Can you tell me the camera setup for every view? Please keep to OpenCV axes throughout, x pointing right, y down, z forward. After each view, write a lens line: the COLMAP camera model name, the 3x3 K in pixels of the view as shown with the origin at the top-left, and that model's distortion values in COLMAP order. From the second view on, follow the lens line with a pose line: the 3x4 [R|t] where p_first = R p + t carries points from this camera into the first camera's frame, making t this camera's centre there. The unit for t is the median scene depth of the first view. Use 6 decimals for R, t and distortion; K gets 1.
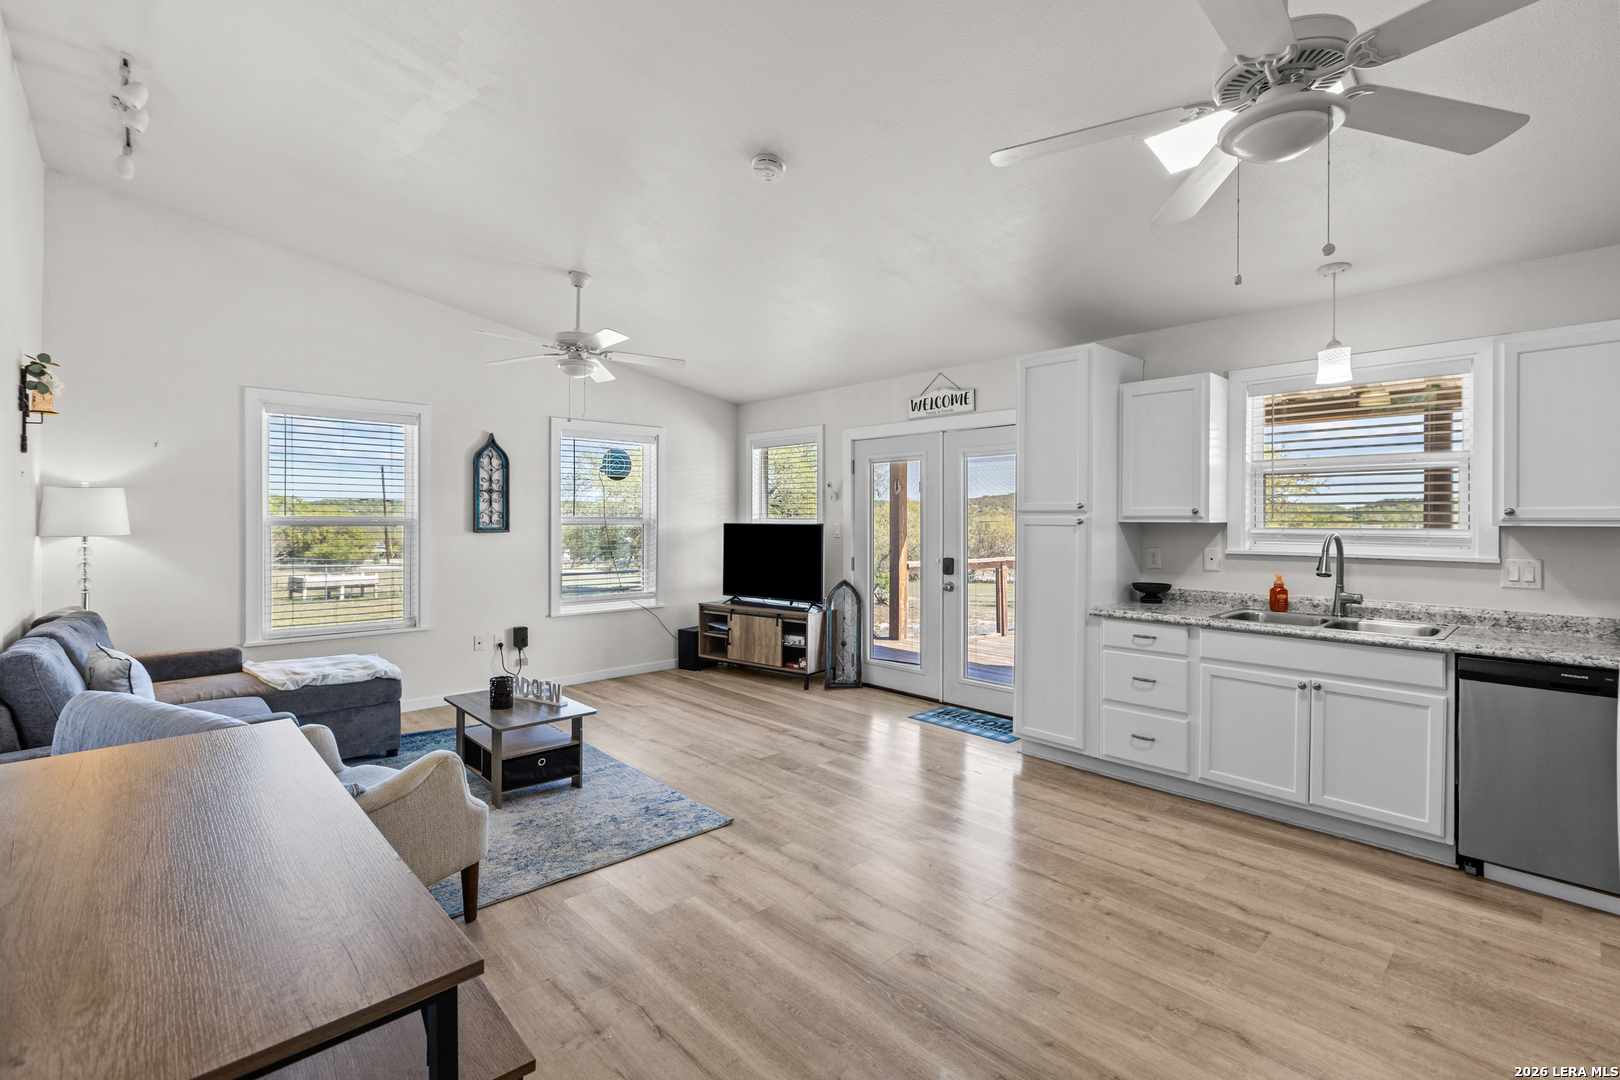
lens RADIAL K [[721.2, 0, 806.0], [0, 721.2, 522.9], [0, 0, 1]] dist [0.000843, 0.000667]
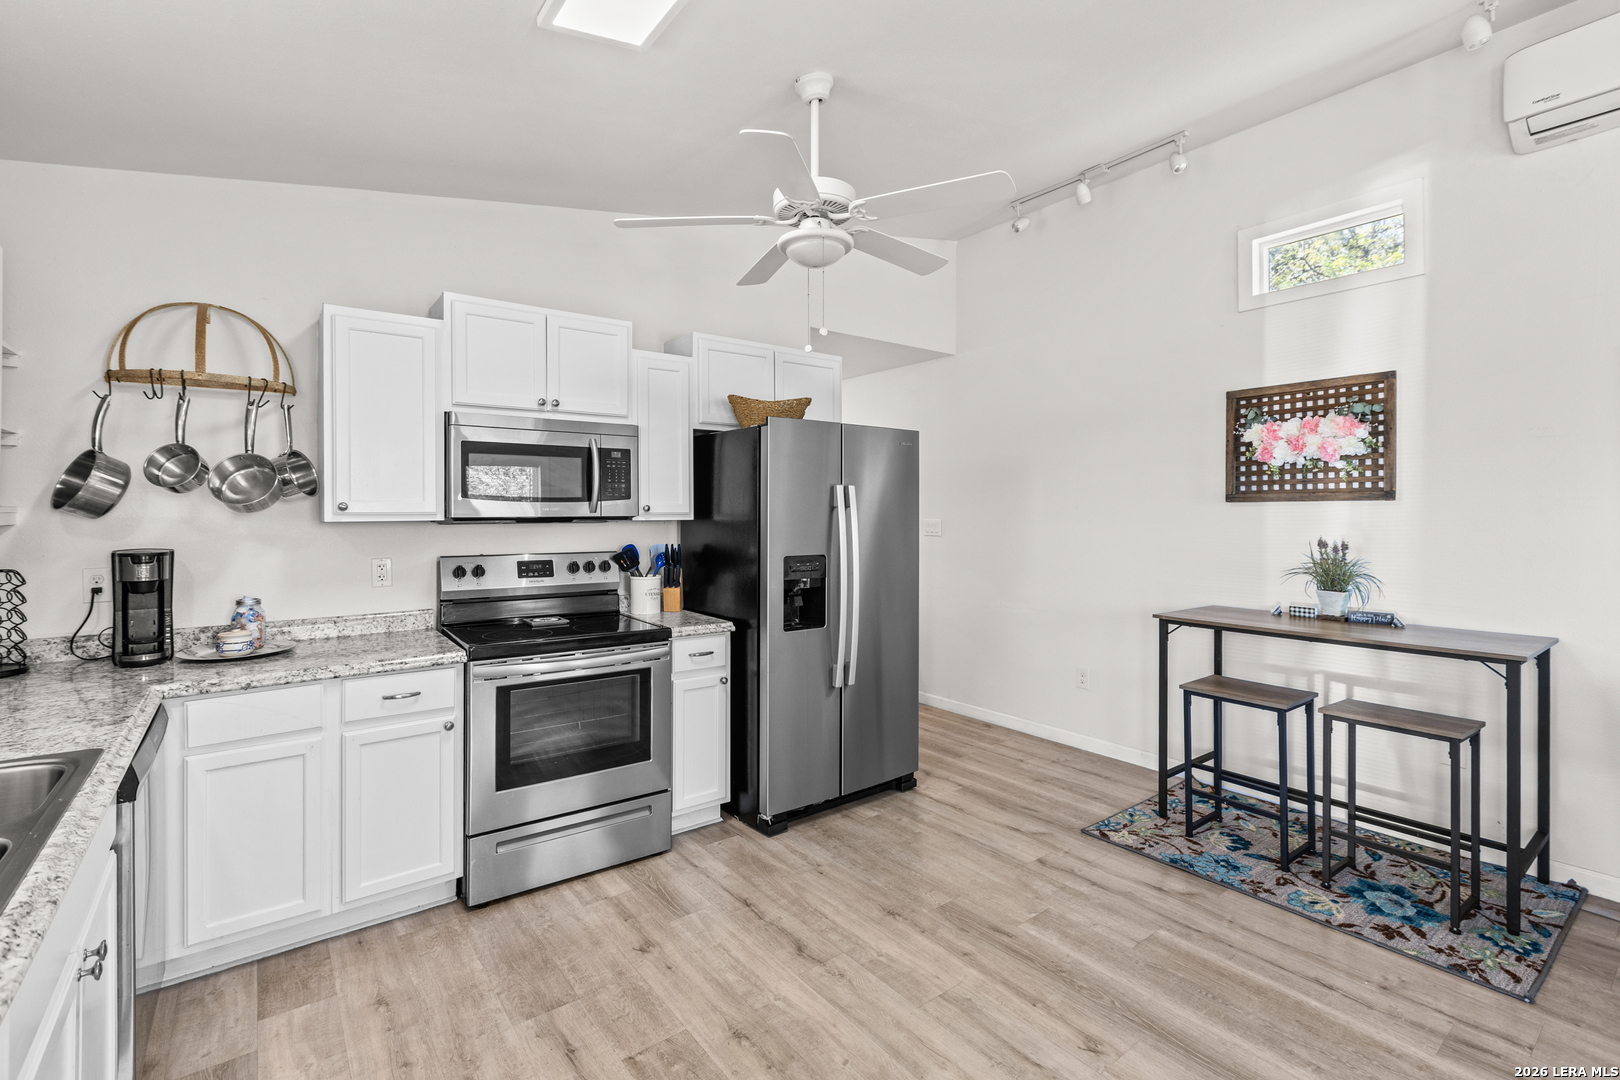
lens RADIAL K [[721.2, 0, 813.1], [0, 721.2, 512.0], [0, 0, 1]] dist [0.000843, 0.000667]
pose [[-0.995128, -0.000782, 0.098586, 0.230218], [-0.000269, 0.999986, 0.005214, -0.009316], [-0.098588, 0.005162, -0.995115, 1.079212]]
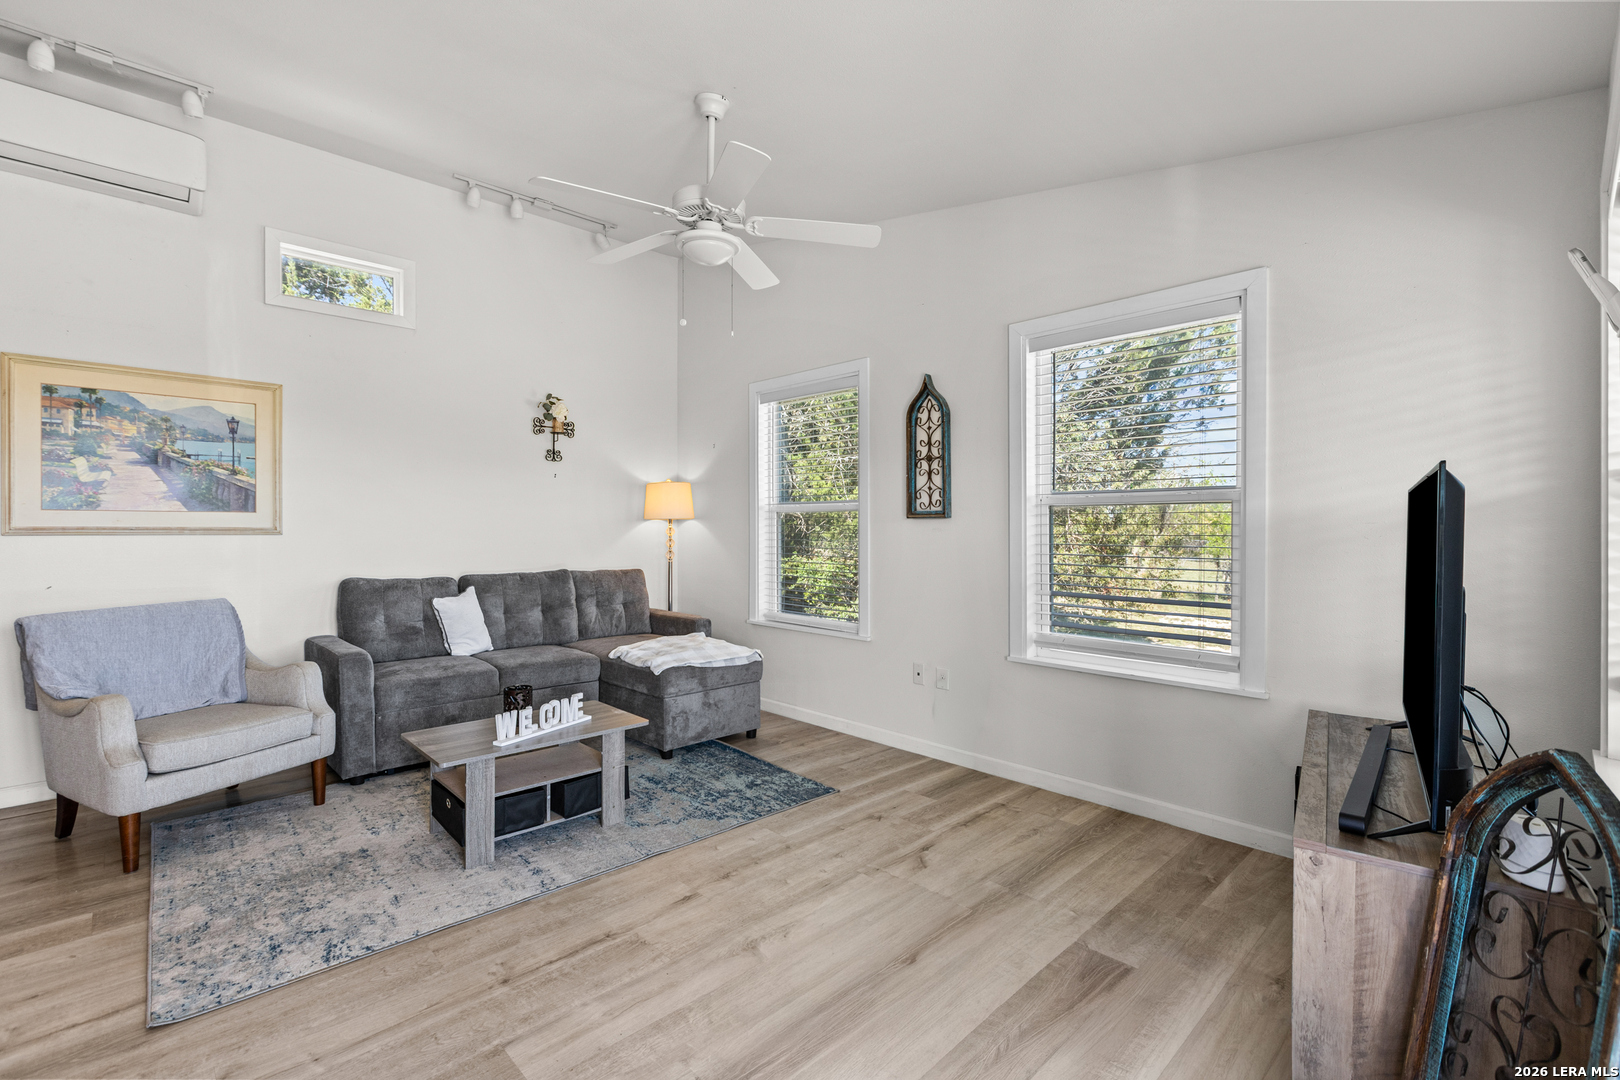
lens RADIAL K [[721.2, 0, 798.7], [0, 721.2, 531.3], [0, 0, 1]] dist [0.000843, 0.000667]
pose [[0.008752, 0.003890, -0.999954, 0.364033], [-0.007366, 0.999966, 0.003826, 0.034350], [0.999935, 0.007332, 0.008780, 1.236650]]
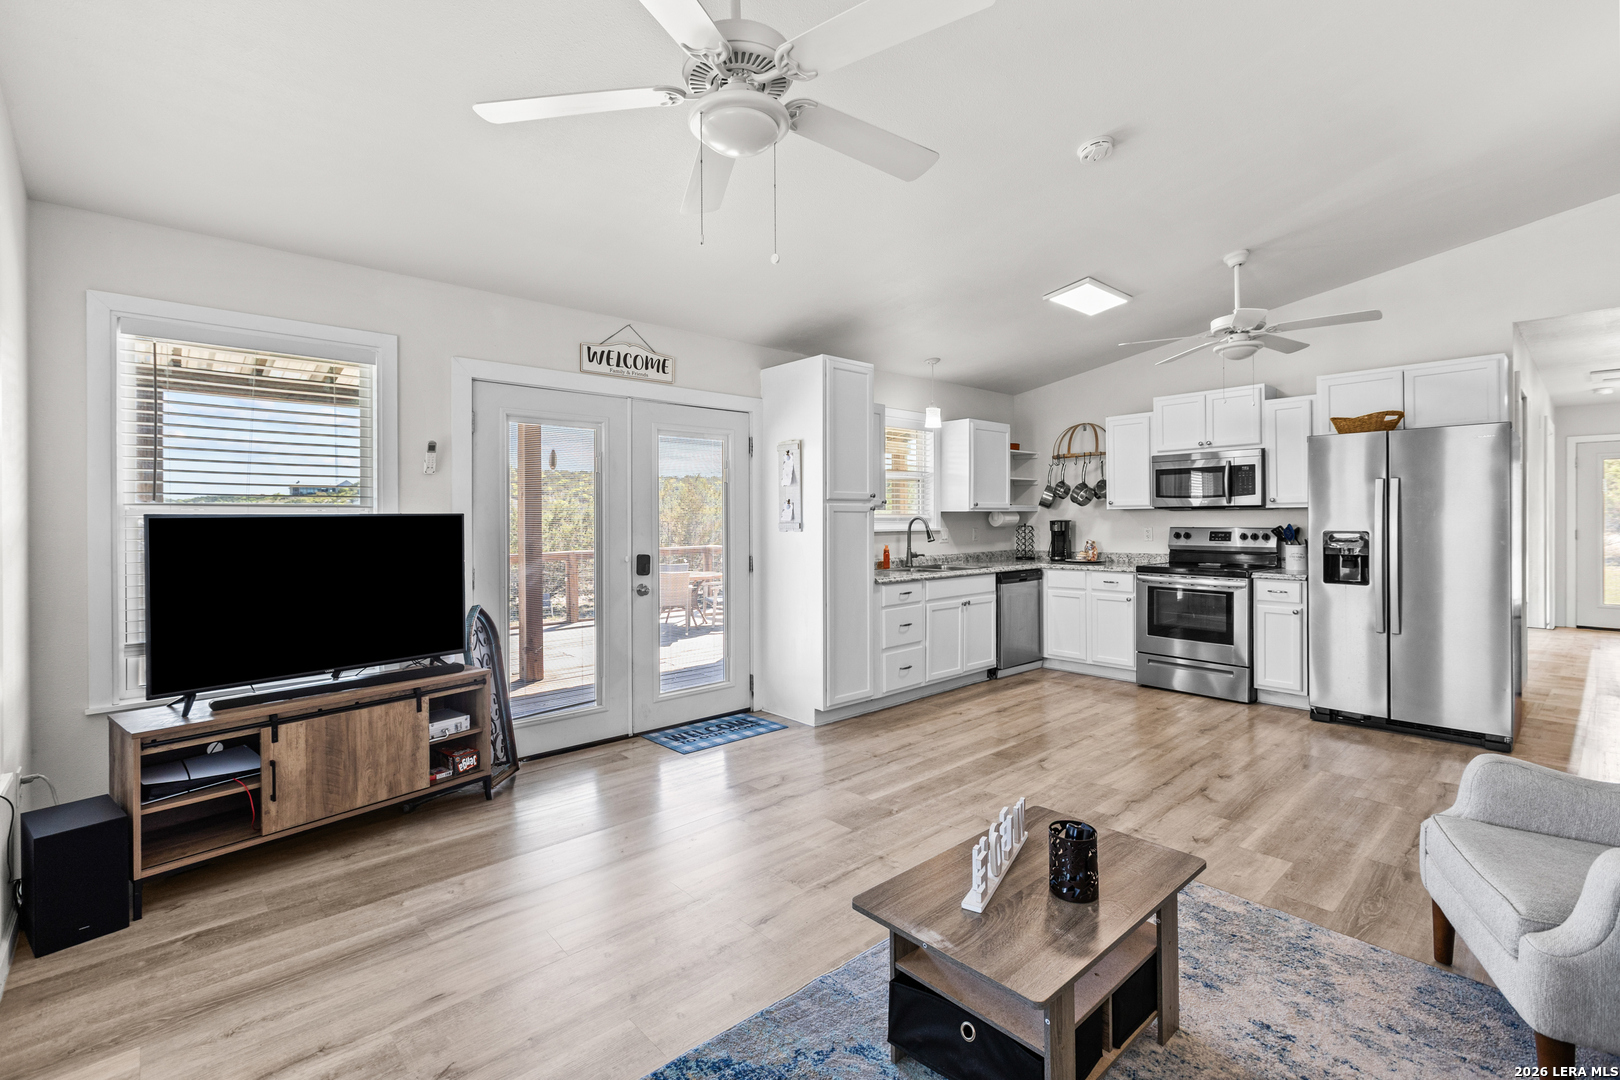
lens RADIAL K [[721.2, 0, 796.5], [0, 721.2, 519.5], [0, 0, 1]] dist [0.000843, 0.000667]
pose [[0.022181, -0.003521, 0.999748, -0.843935], [0.012989, 0.999910, 0.003234, 0.011263], [-0.999670, 0.012914, 0.022225, 1.104657]]
